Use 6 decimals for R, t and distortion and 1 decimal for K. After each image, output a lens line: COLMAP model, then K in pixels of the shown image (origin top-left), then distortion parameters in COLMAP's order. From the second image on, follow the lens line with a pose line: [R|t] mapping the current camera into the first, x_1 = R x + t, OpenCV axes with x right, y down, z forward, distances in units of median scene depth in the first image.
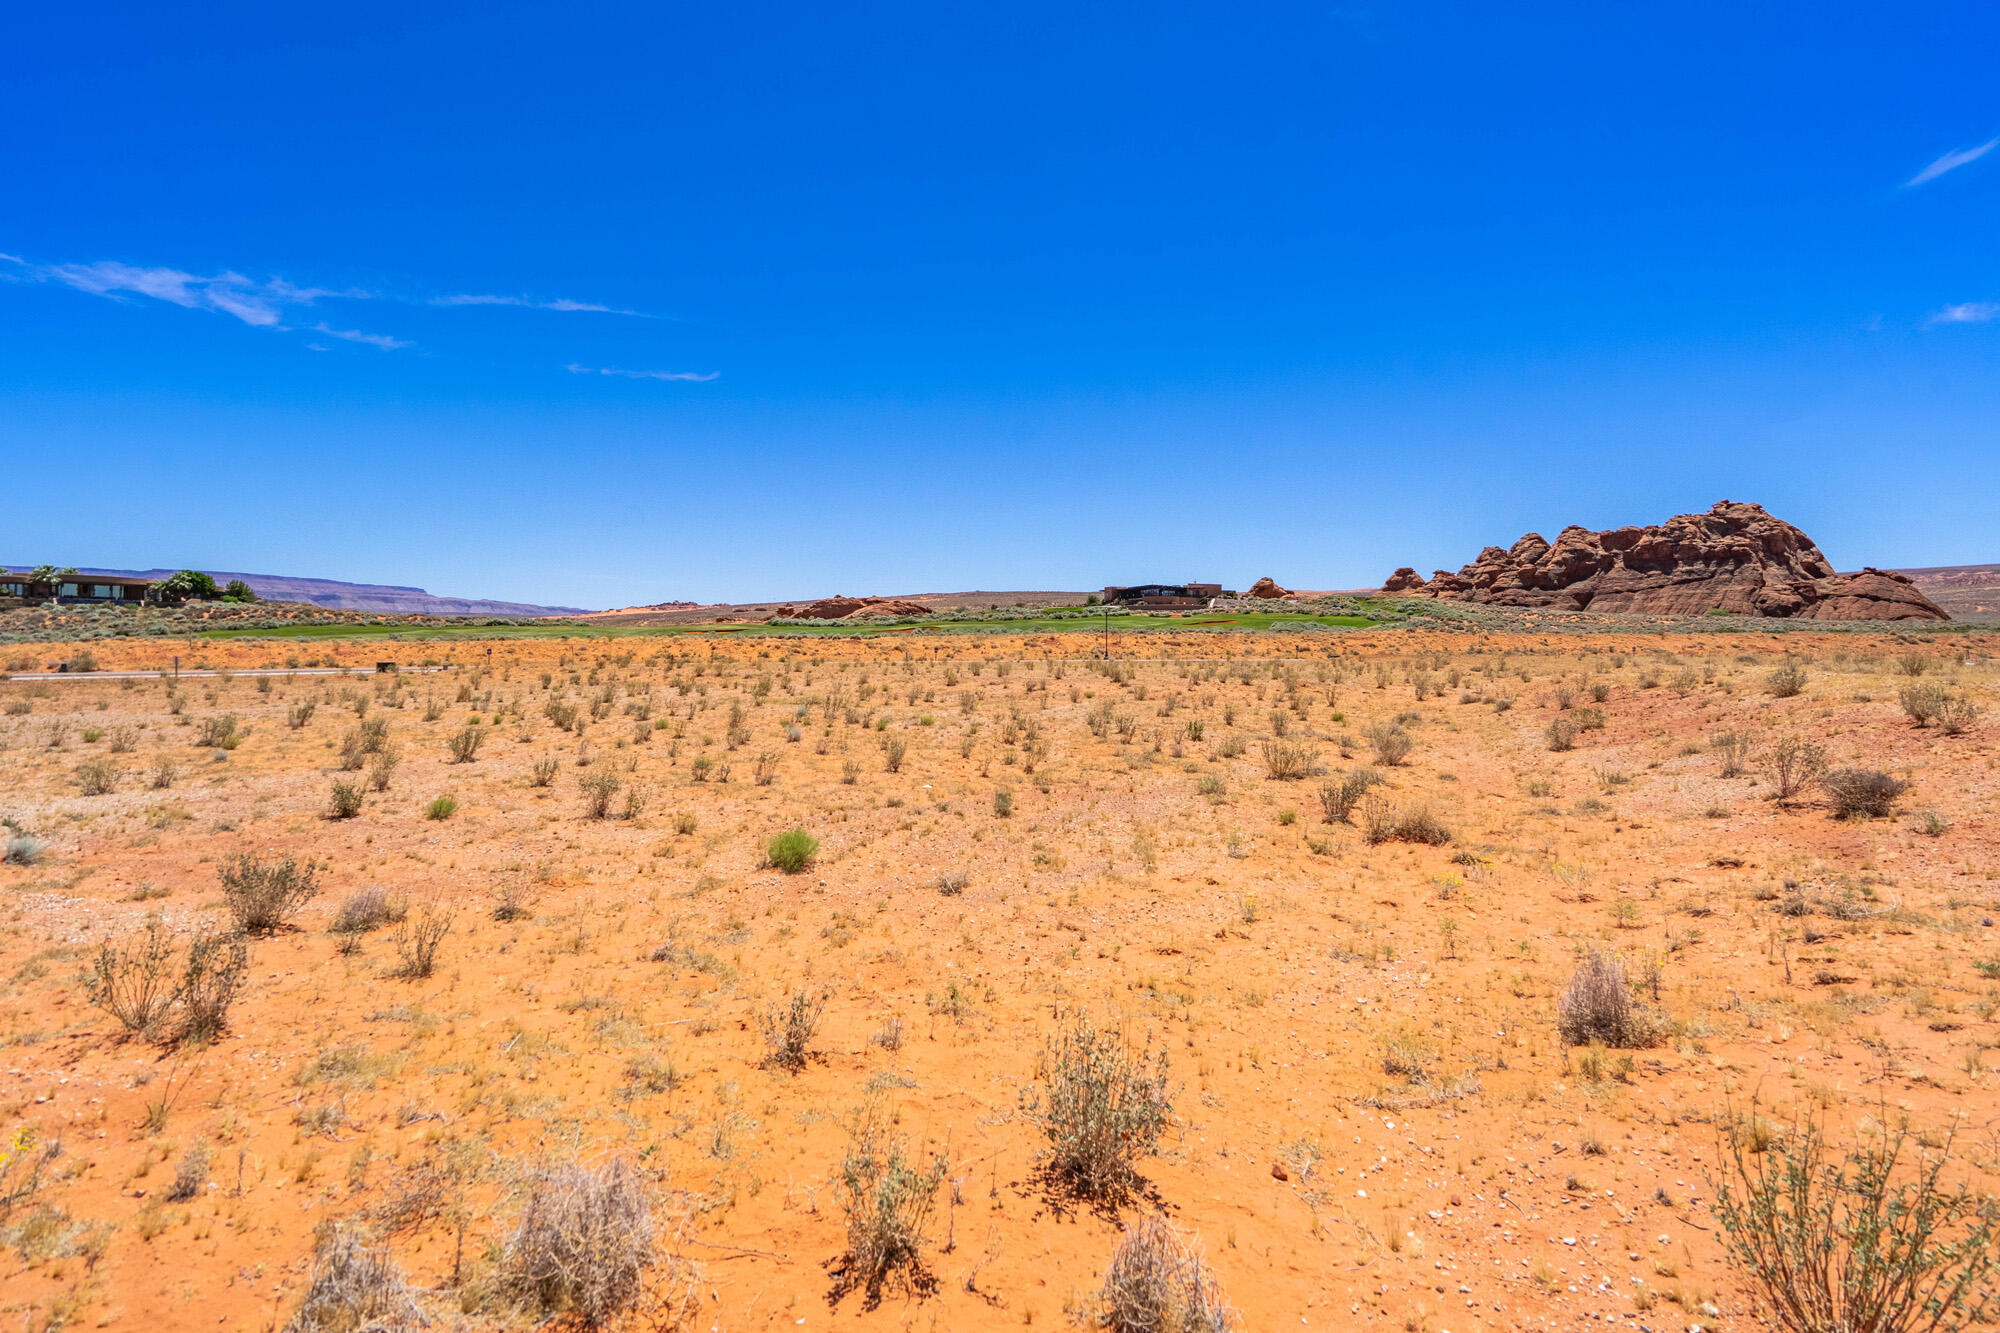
lens RADIAL K [[938.0, 0, 975.8], [0, 938.0, 629.5], [0, 0, 1]] dist [-0.006507, 0.002874]
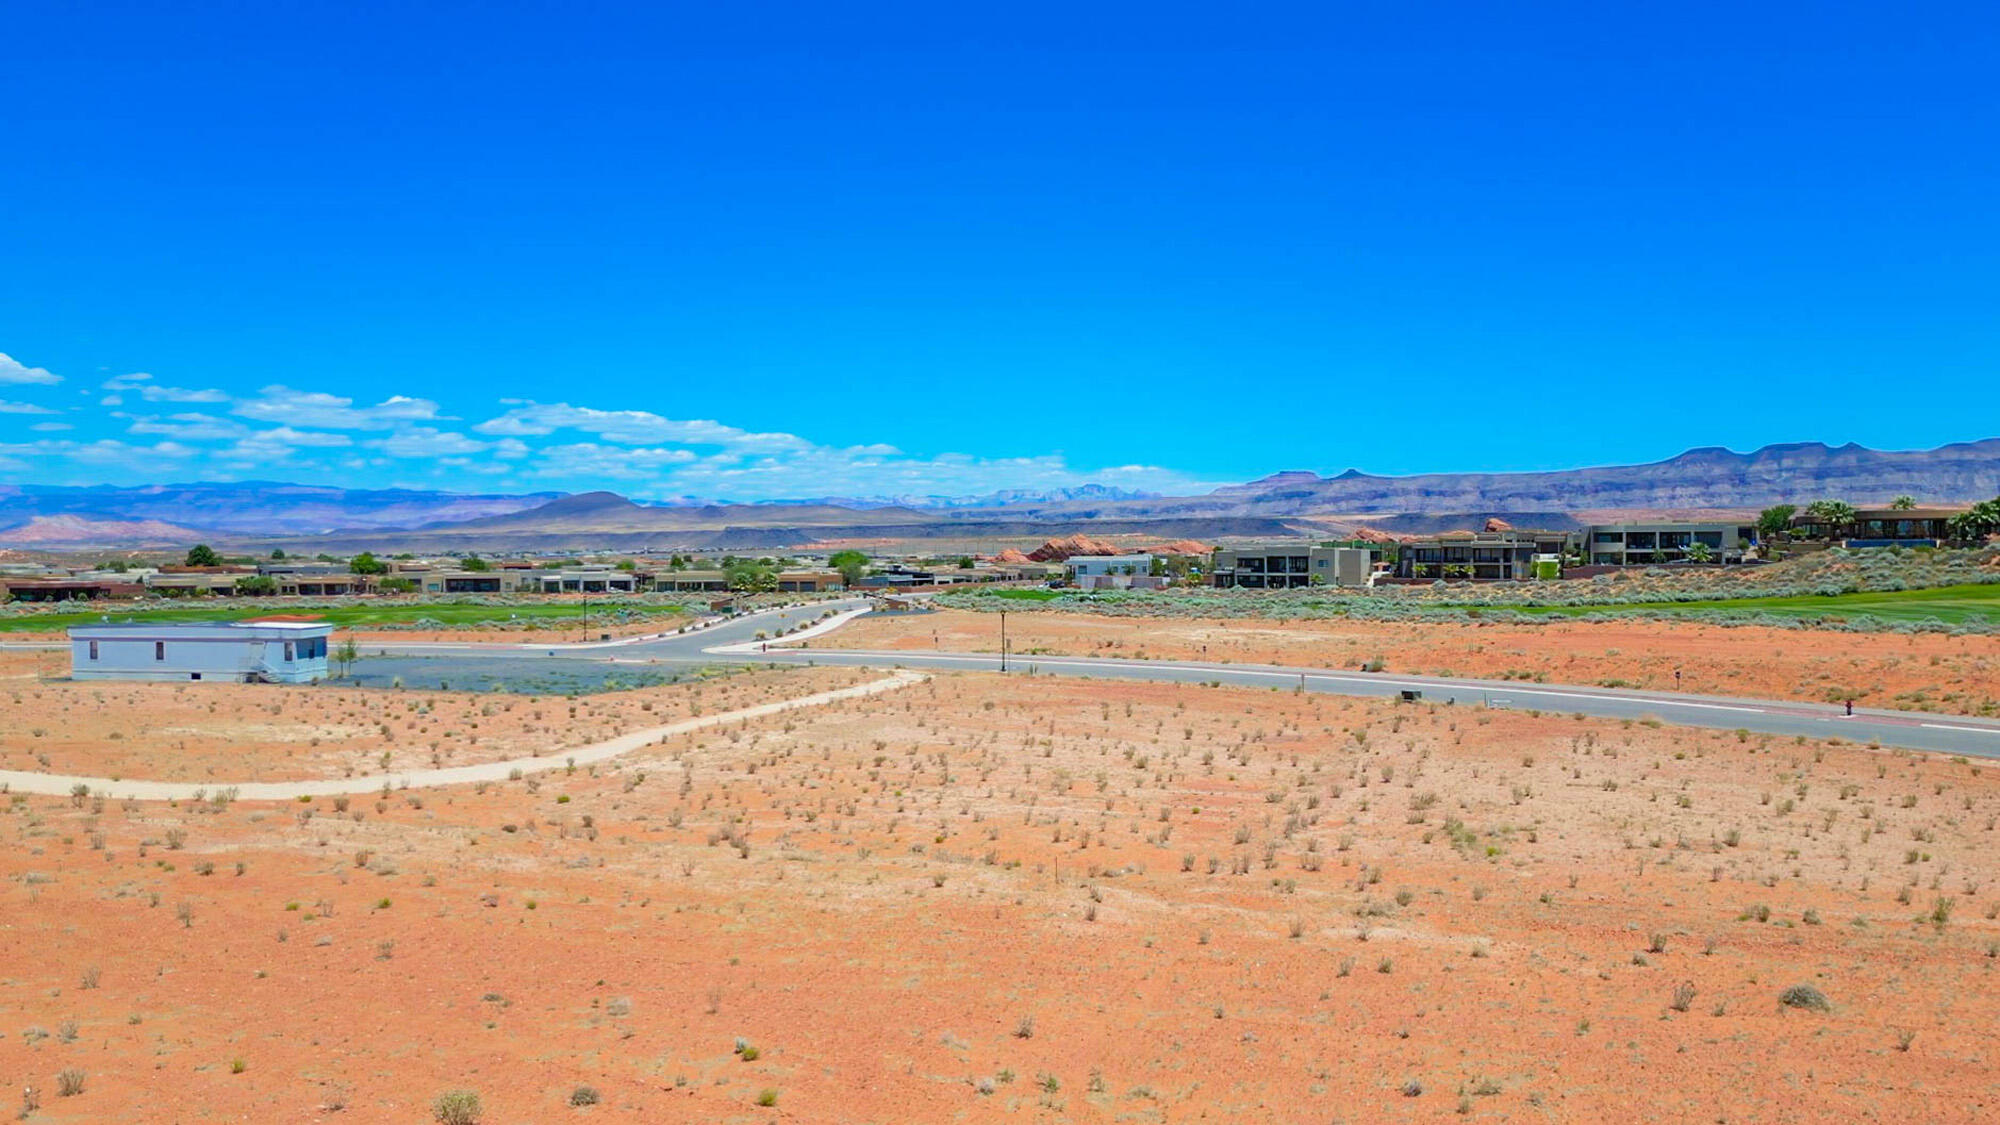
lens RADIAL K [[1500.6, 0, 998.5], [0, 1500.6, 572.4], [0, 0, 1]] dist [0.086877, -0.097329]
pose [[0.080765, 0.017086, -0.996587, 0.192456], [0.019840, 0.999627, 0.018746, -0.025714], [0.996536, -0.021286, 0.080396, 0.065174]]
